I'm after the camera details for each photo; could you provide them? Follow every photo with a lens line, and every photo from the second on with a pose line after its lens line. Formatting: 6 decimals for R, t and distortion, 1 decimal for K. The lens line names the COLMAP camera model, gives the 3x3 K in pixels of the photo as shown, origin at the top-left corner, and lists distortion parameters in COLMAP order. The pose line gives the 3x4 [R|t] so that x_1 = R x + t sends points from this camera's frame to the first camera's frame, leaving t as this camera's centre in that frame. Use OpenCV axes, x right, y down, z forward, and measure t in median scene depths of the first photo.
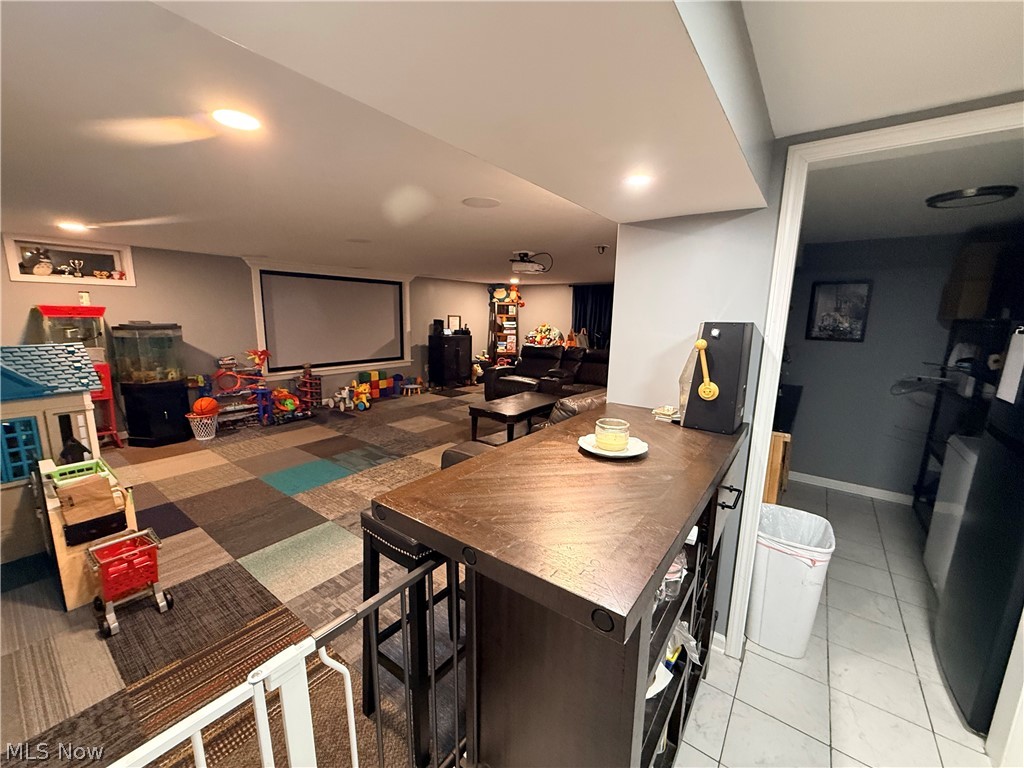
lens RADIAL K [[408.3, 0, 509.3], [0, 408.3, 385.9], [0, 0, 1]] dist [-0.000028, -0.000029]
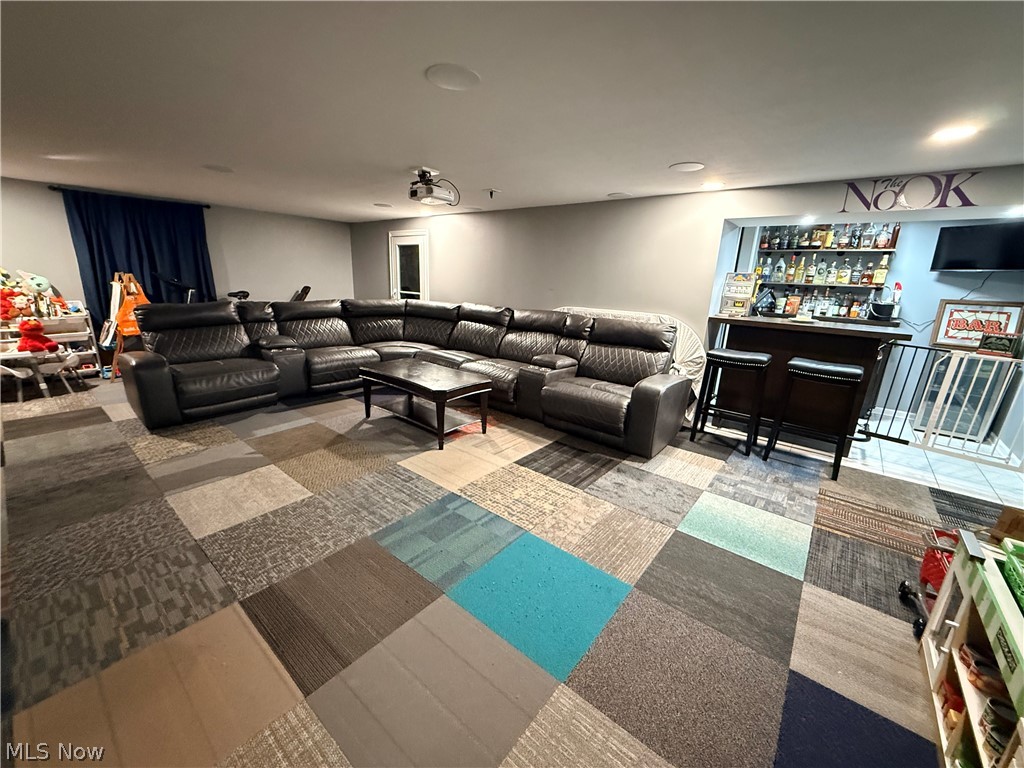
lens RADIAL K [[408.3, 0, 508.1], [0, 408.3, 386.0], [0, 0, 1]] dist [-0.000028, -0.000029]
pose [[0.044963, -0.280144, 0.958904, -1.027783], [0.137514, 0.952473, 0.271817, -0.178373], [-0.989479, 0.119641, 0.081349, 1.107659]]
